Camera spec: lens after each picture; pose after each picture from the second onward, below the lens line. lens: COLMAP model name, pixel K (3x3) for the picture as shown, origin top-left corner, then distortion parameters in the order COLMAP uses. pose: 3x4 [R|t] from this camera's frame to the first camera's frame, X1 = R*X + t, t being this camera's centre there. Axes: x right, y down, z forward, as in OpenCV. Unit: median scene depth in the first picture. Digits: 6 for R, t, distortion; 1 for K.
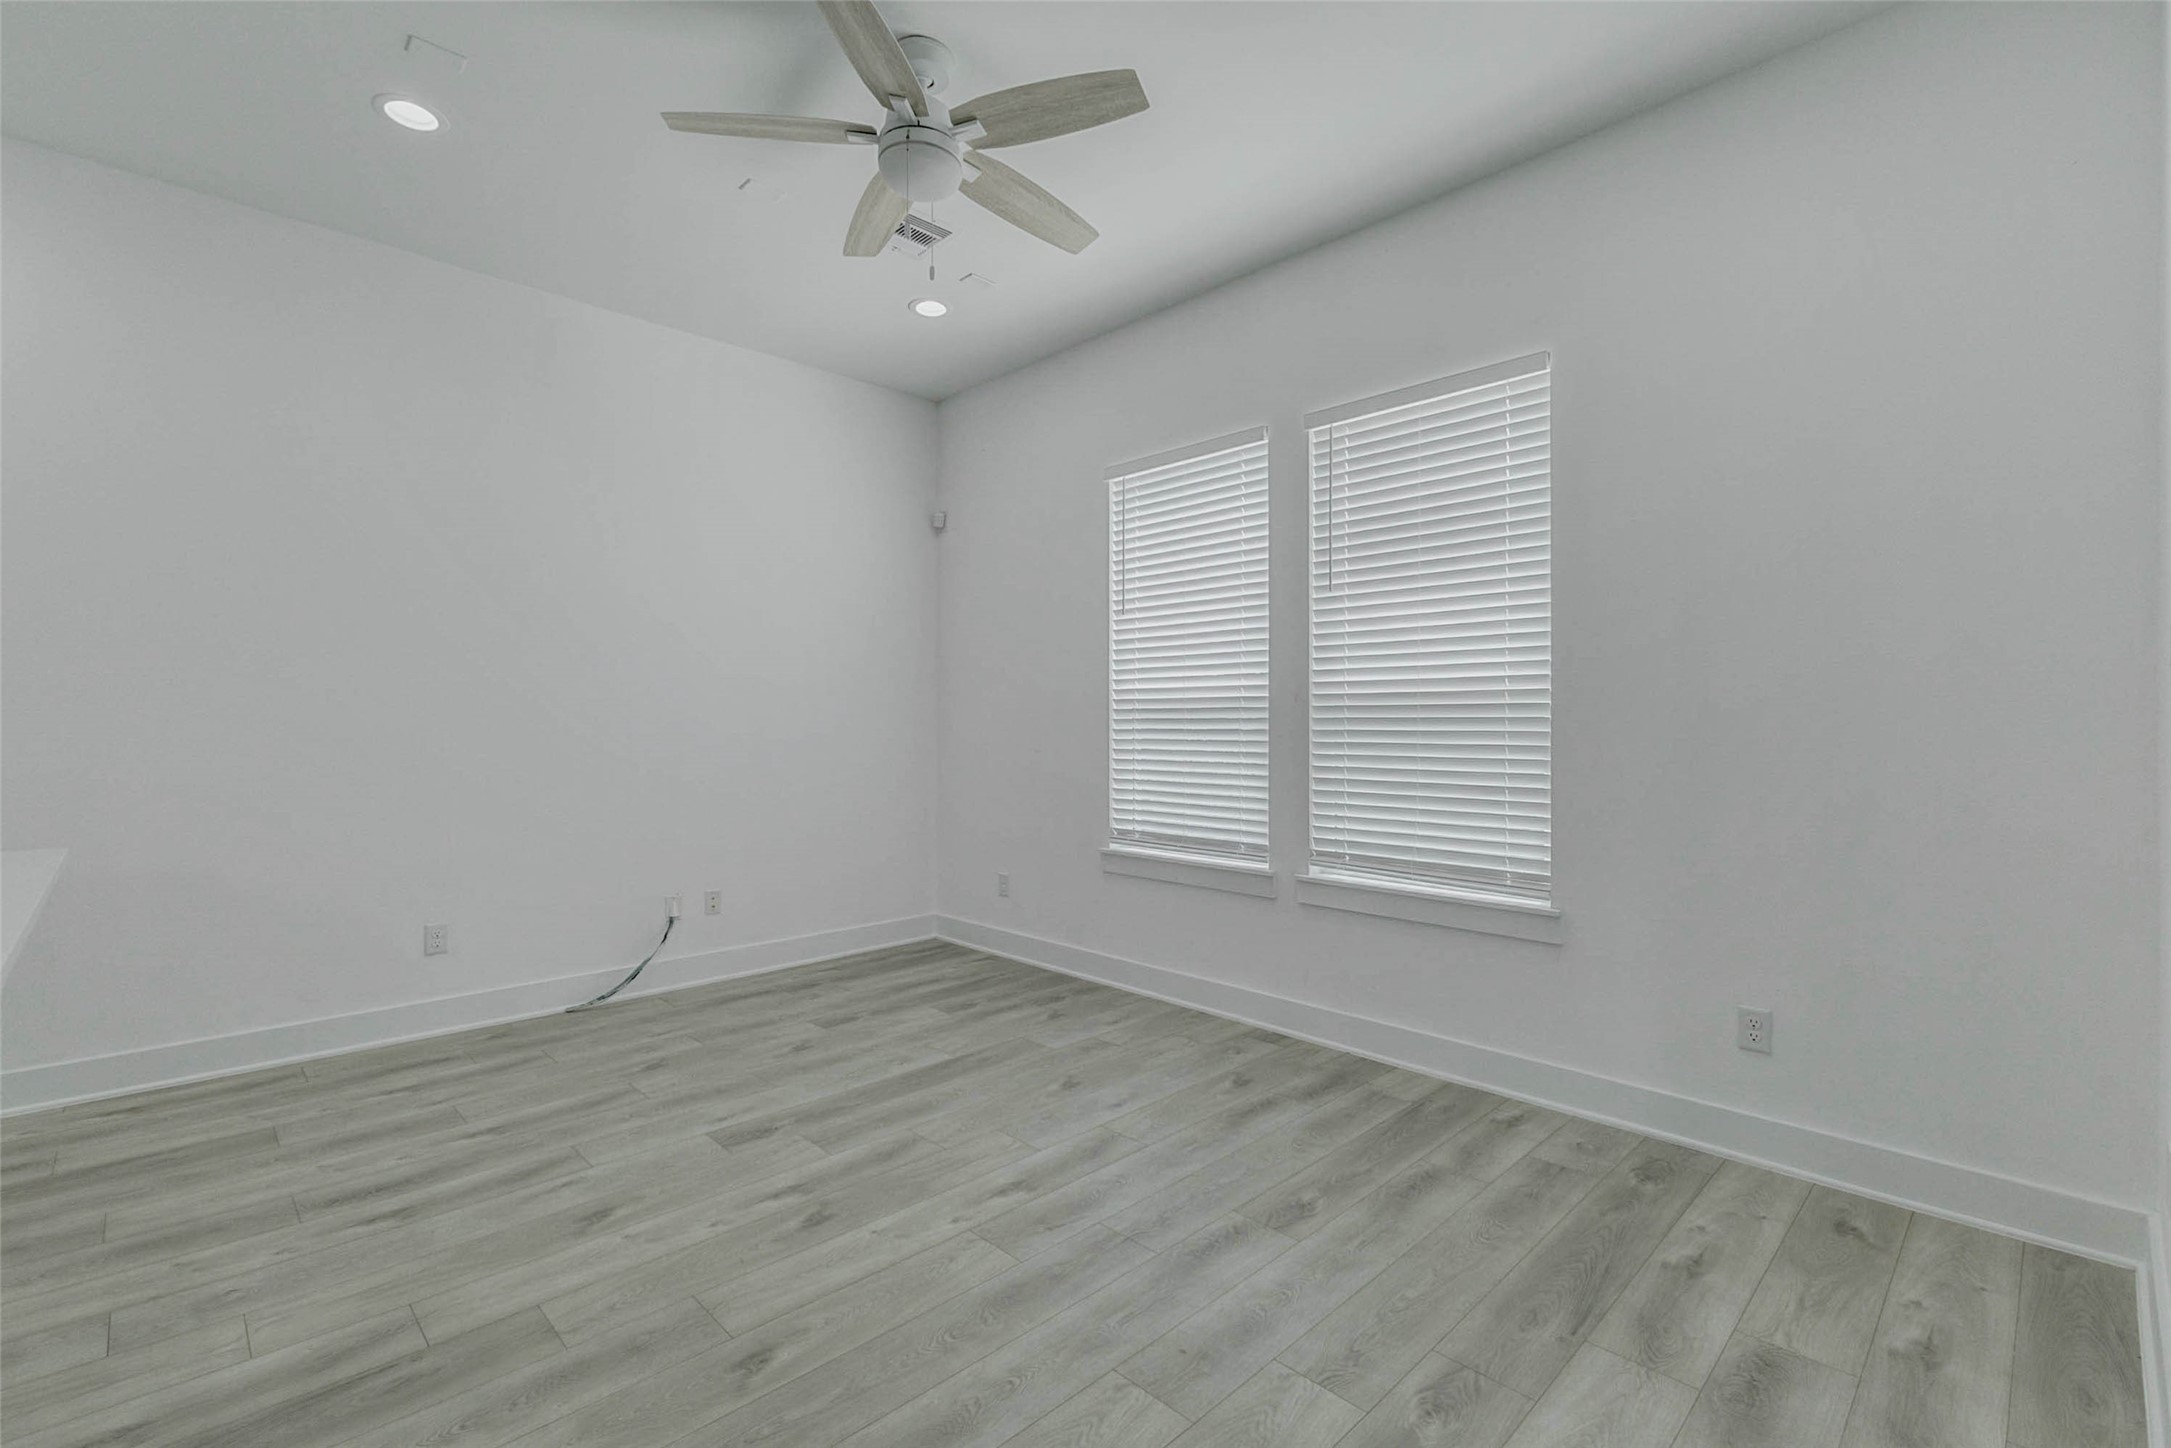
lens RADIAL K [[954.6, 0, 1100.0], [0, 954.6, 728.3], [0, 0, 1]] dist [0.015055, -0.008975]
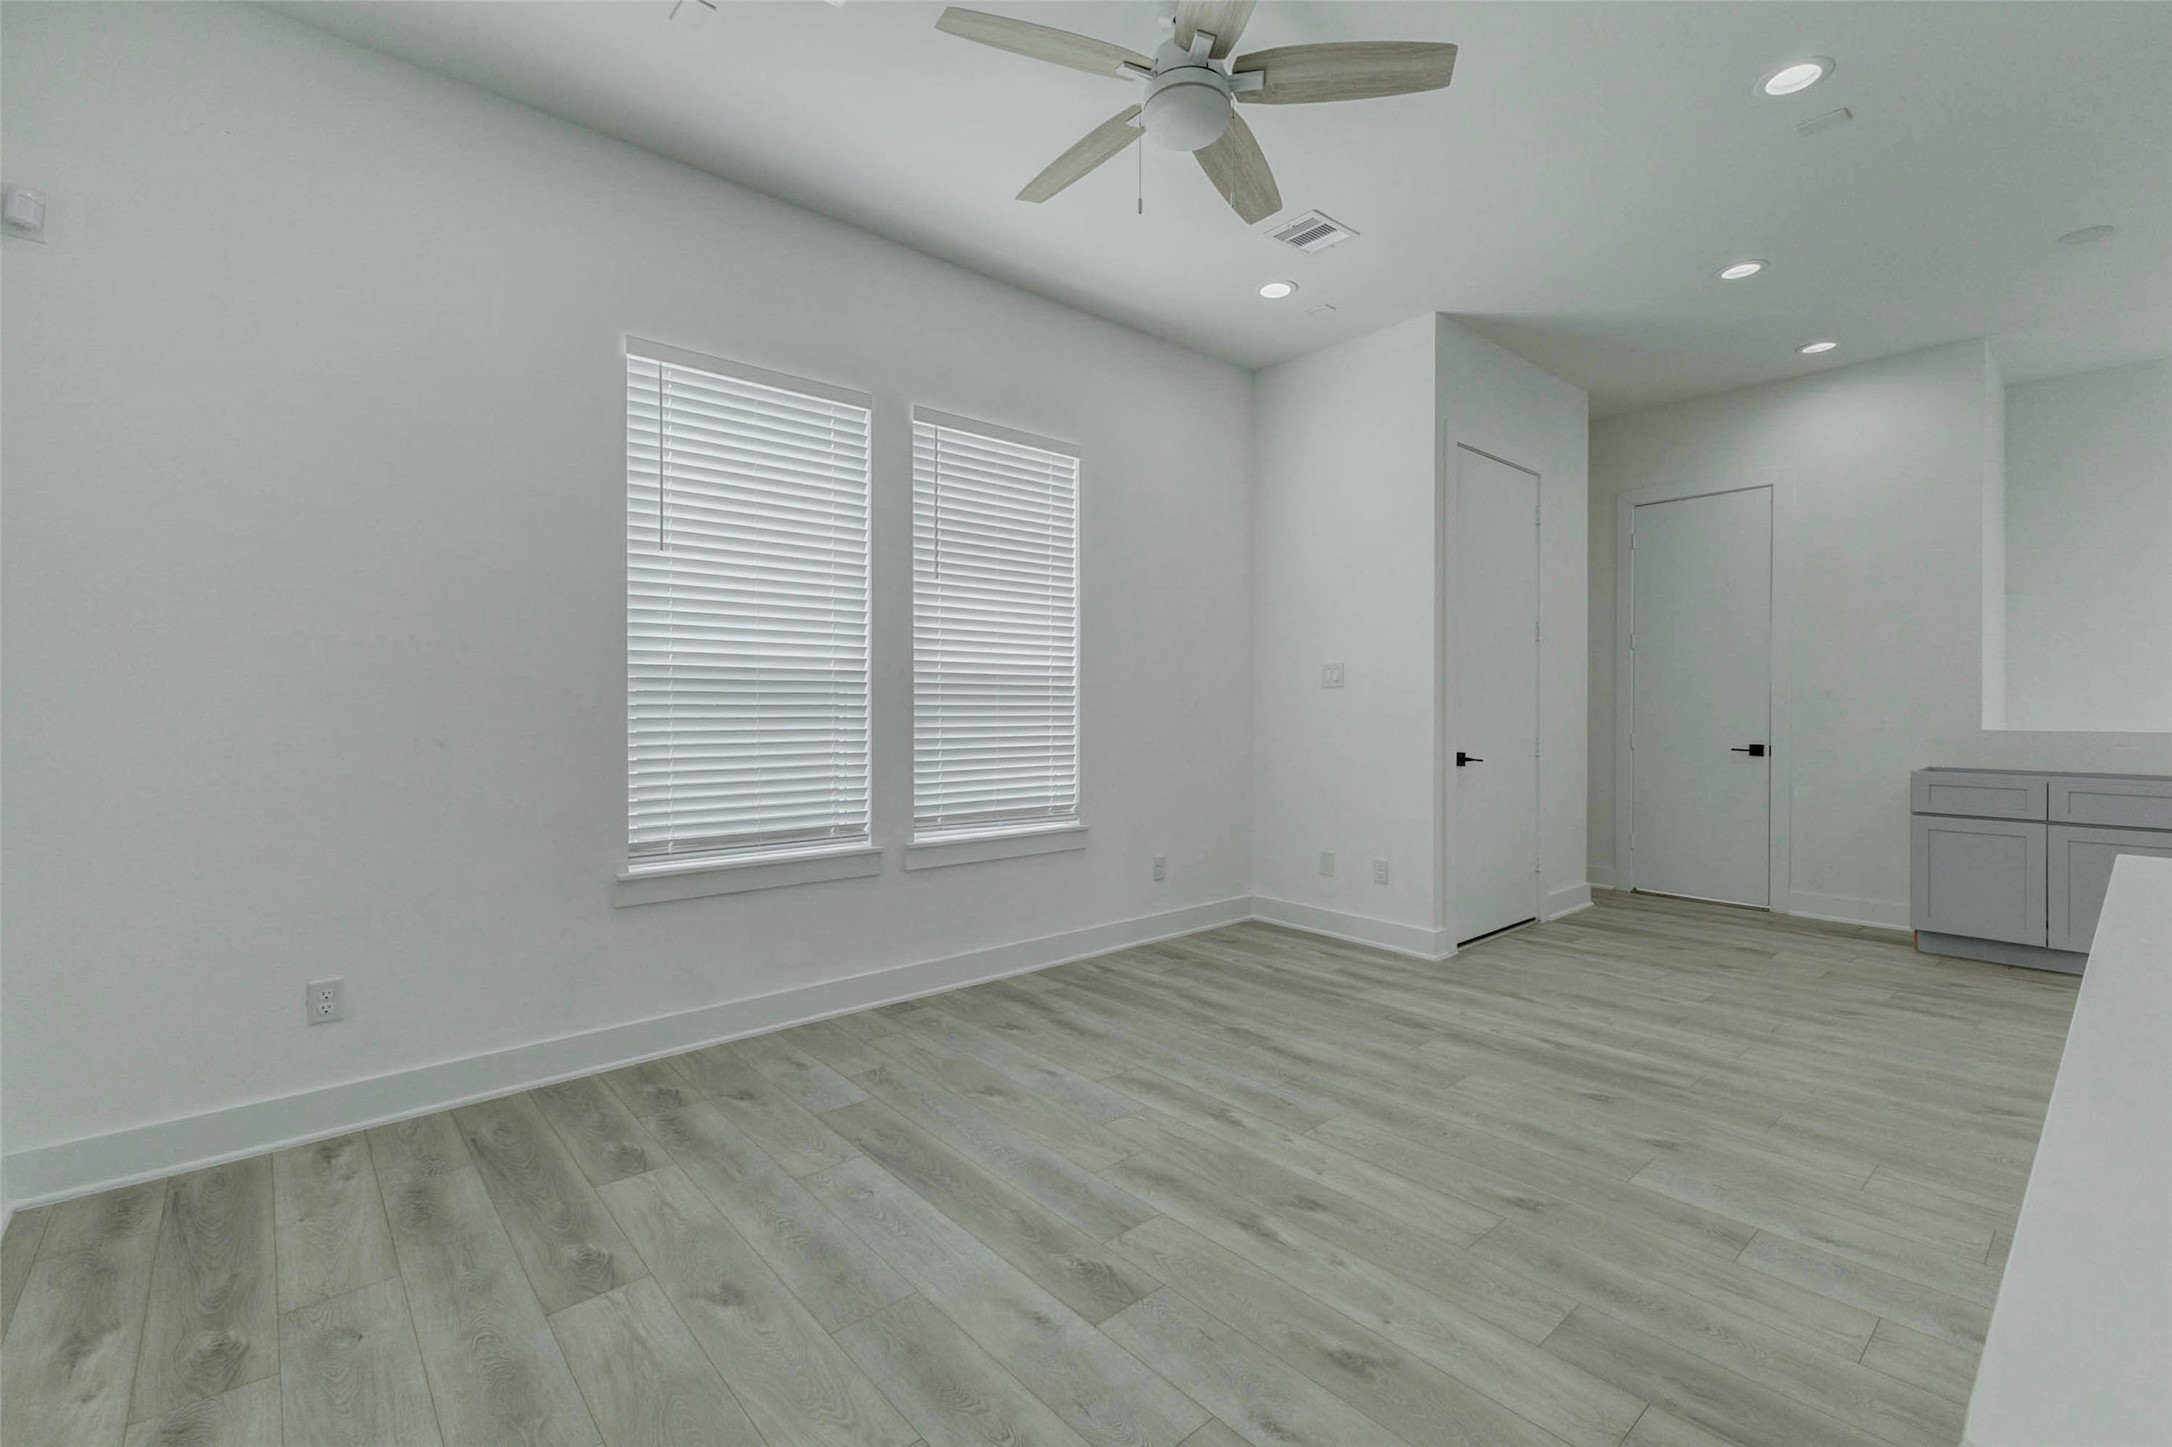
lens RADIAL K [[936.1, 0, 1097.3], [0, 936.1, 702.9], [0, 0, 1]] dist [0.010387, -0.000466]
pose [[0.054652, -0.001996, 0.998503, -0.943969], [-0.001872, 0.999996, 0.002102, -0.004195], [-0.998504, -0.001984, 0.054648, 0.864415]]
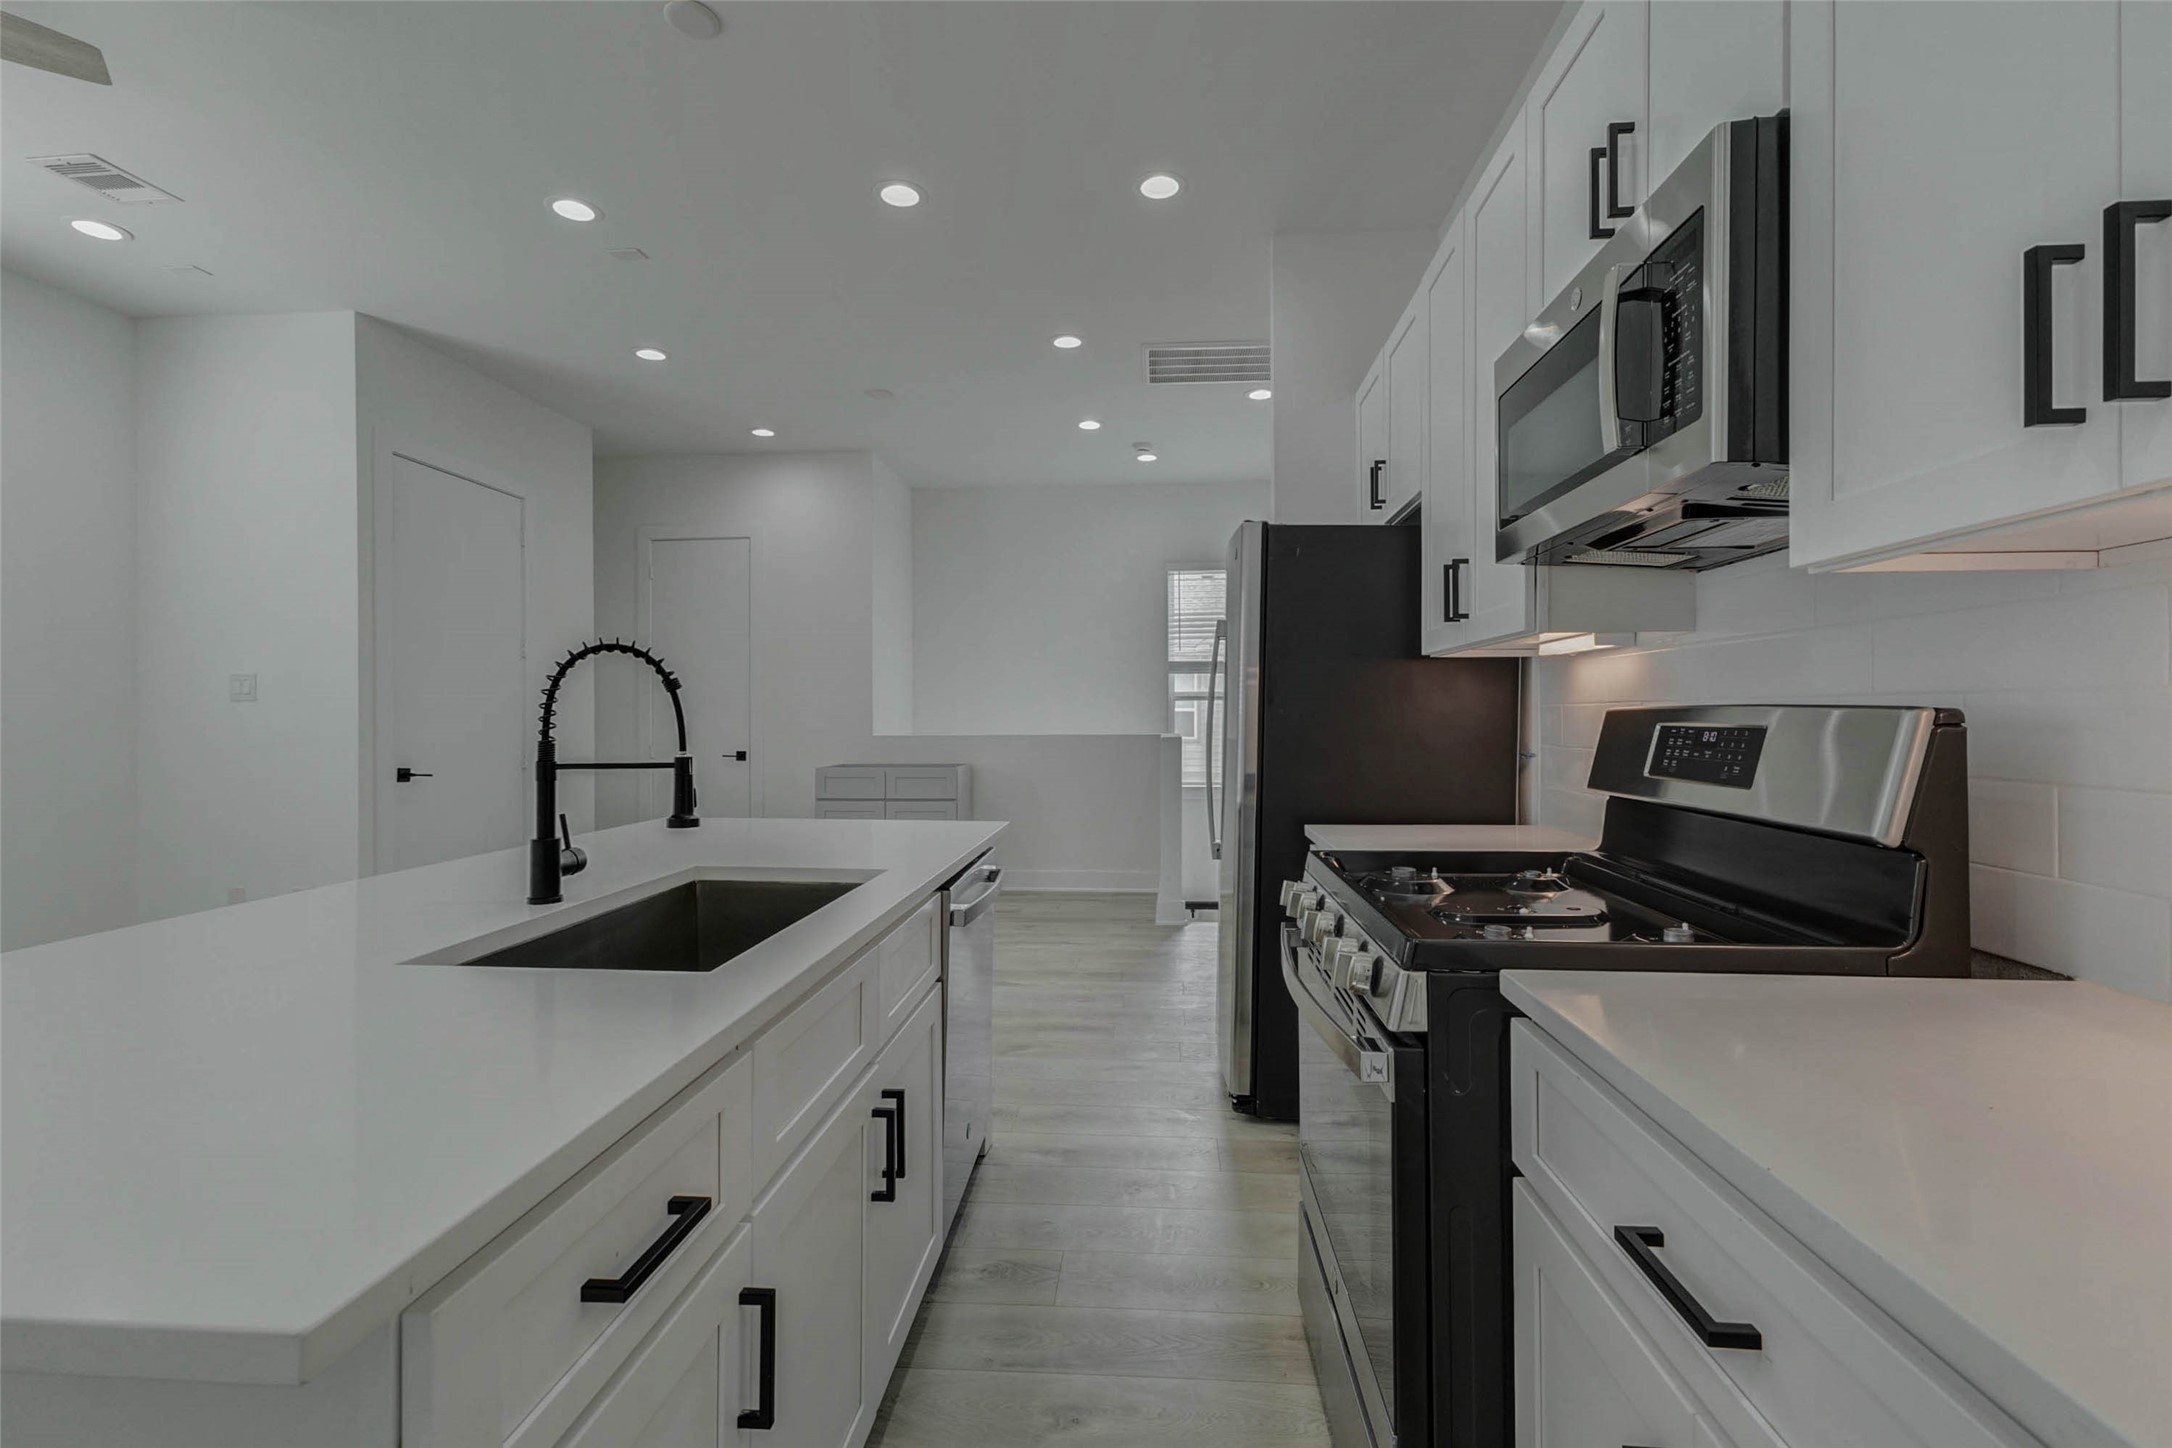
lens RADIAL K [[941.0, 0, 1090.9], [0, 941.0, 725.3], [0, 0, 1]] dist [0.008478, -0.000802]
pose [[-0.656234, -0.006088, 0.754533, -1.249821], [0.001259, 0.999957, 0.009163, -0.002424], [-0.754556, 0.006963, -0.656198, 0.531178]]
